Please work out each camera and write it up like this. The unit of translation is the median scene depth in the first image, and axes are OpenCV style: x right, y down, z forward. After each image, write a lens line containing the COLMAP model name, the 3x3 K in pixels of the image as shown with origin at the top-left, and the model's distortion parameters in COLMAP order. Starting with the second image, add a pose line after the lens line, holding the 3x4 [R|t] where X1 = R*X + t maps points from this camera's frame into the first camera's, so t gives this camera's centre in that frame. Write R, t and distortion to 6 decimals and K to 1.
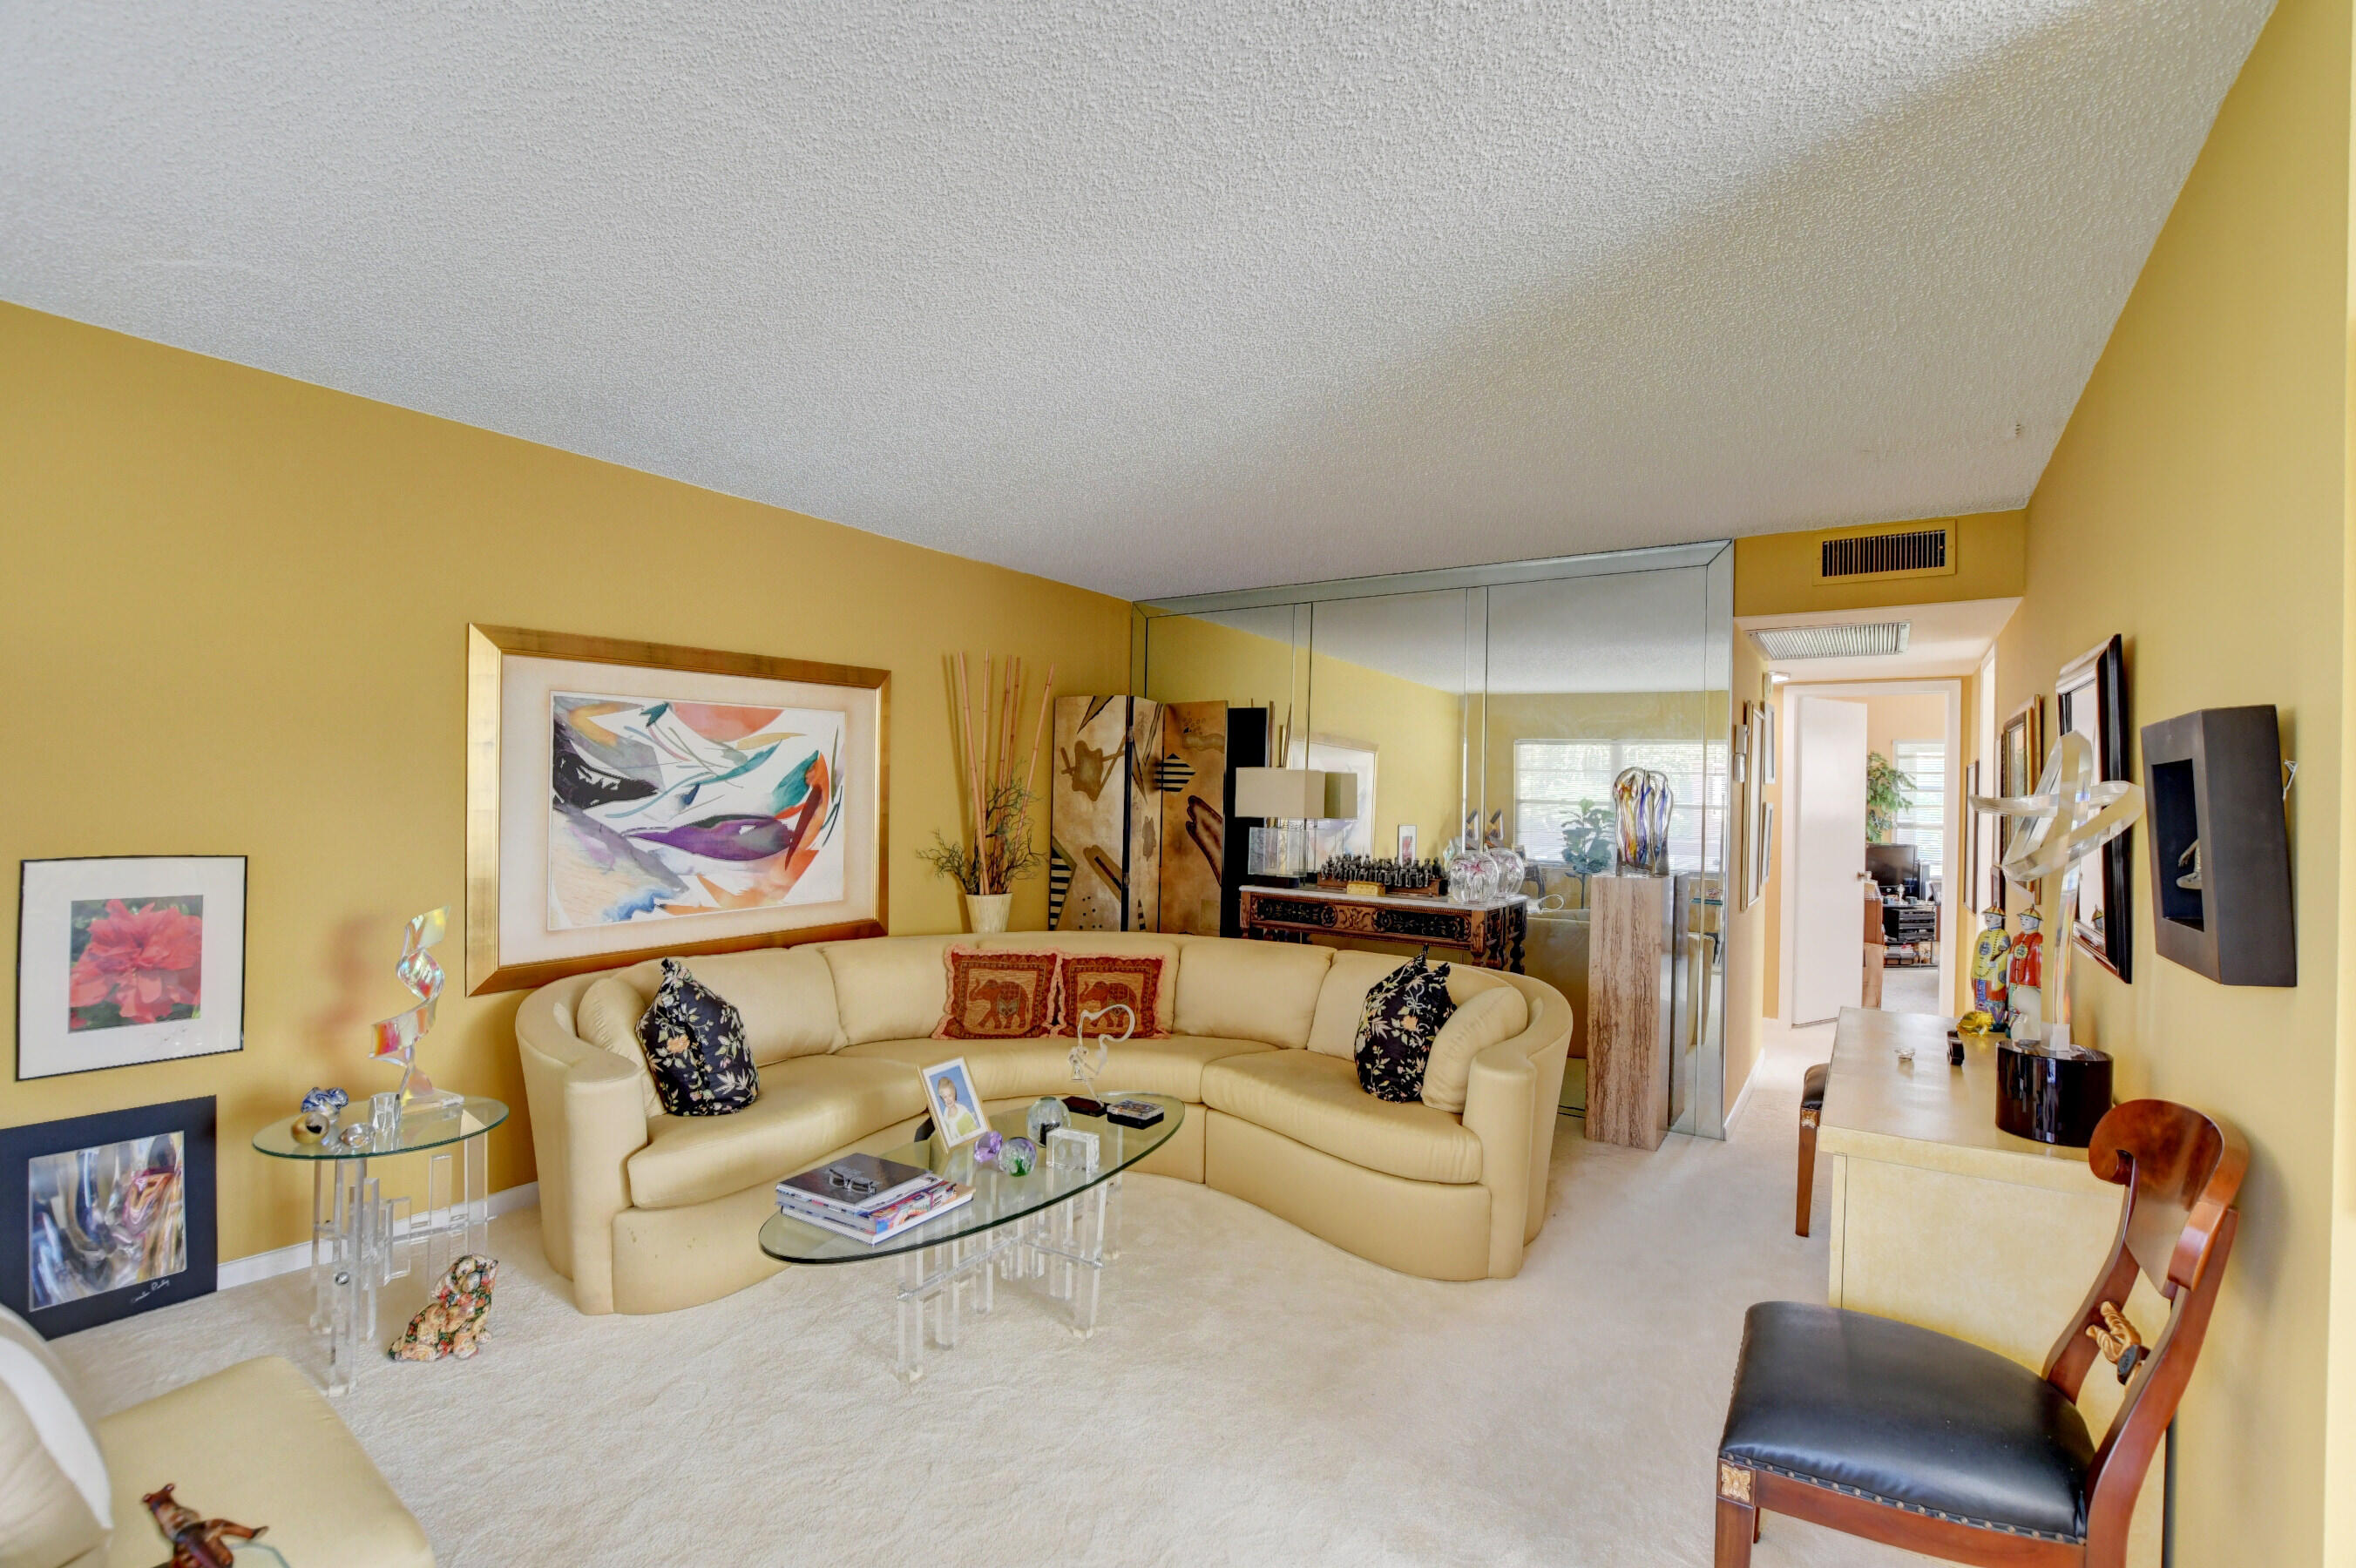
lens RADIAL K [[1043.6, 0, 1172.0], [0, 1043.6, 791.3], [0, 0, 1]] dist [-0.030326, 0.000094]
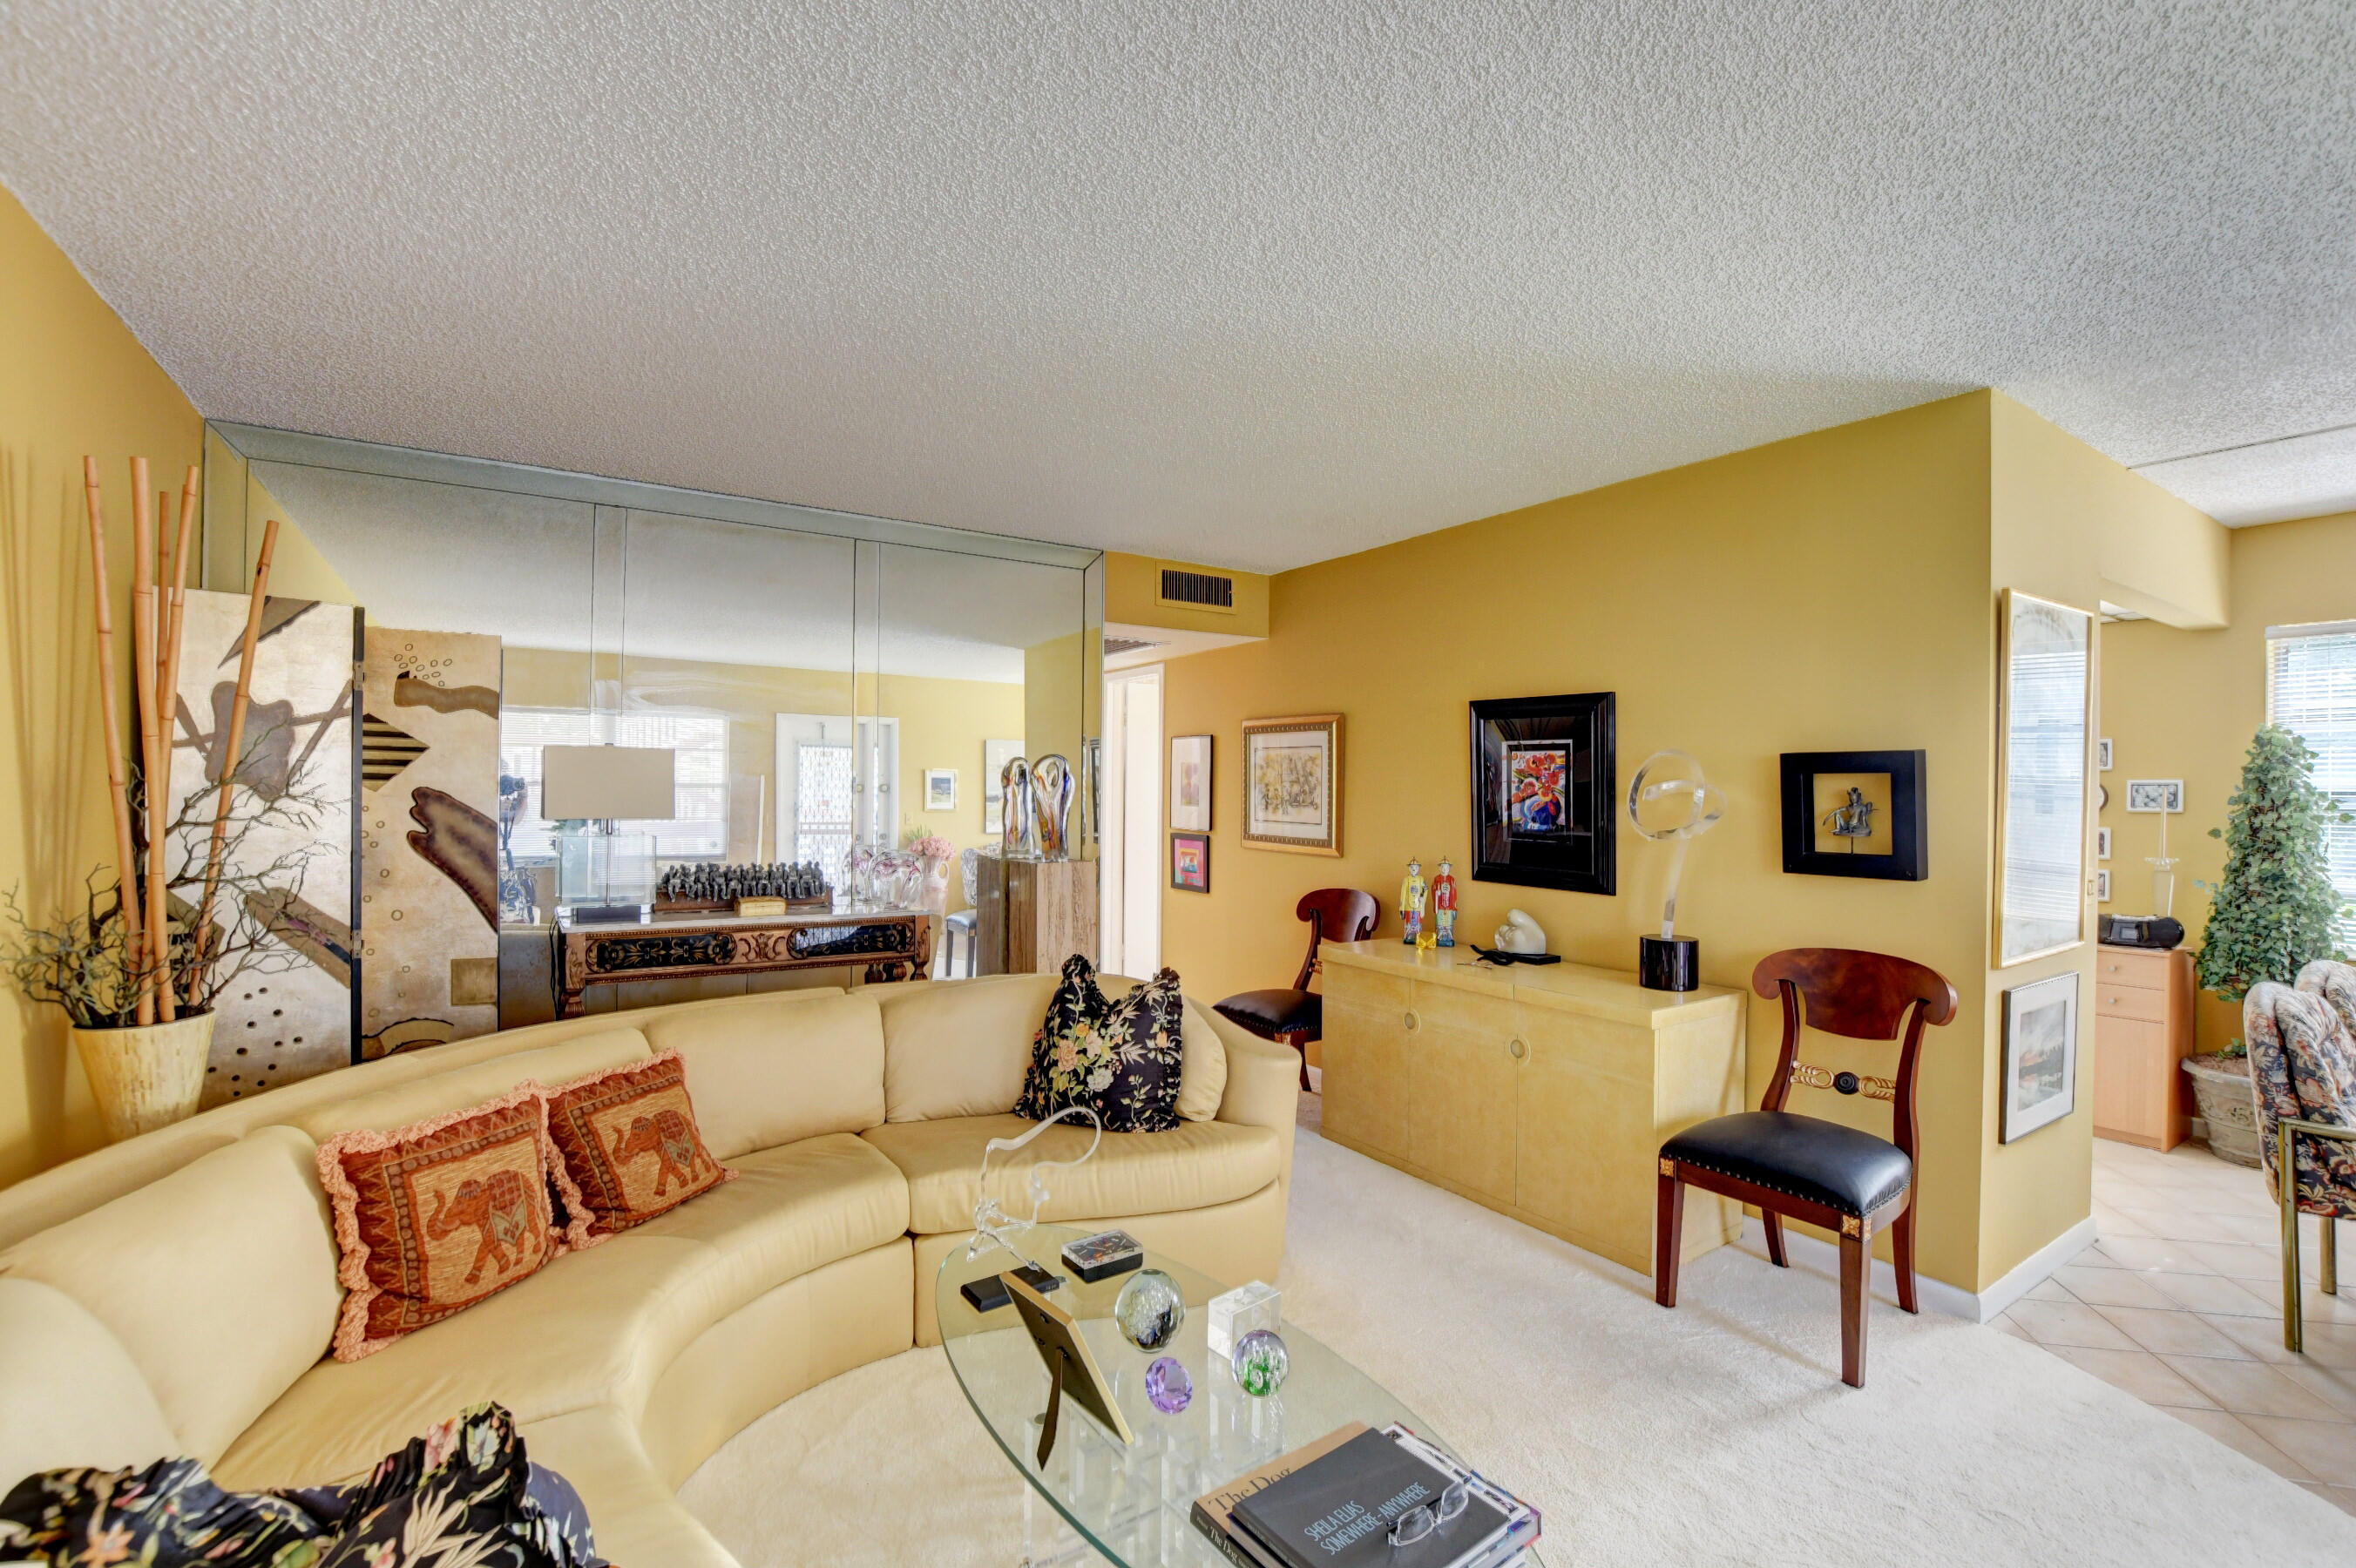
lens RADIAL K [[1043.6, 0, 1172.0], [0, 1043.6, 791.3], [0, 0, 1]] dist [-0.030326, 0.000094]
pose [[0.380600, -0.020076, 0.924522, -0.474510], [-0.004221, 0.999716, 0.023447, -0.012339], [-0.924730, -0.012826, 0.380408, 0.507167]]
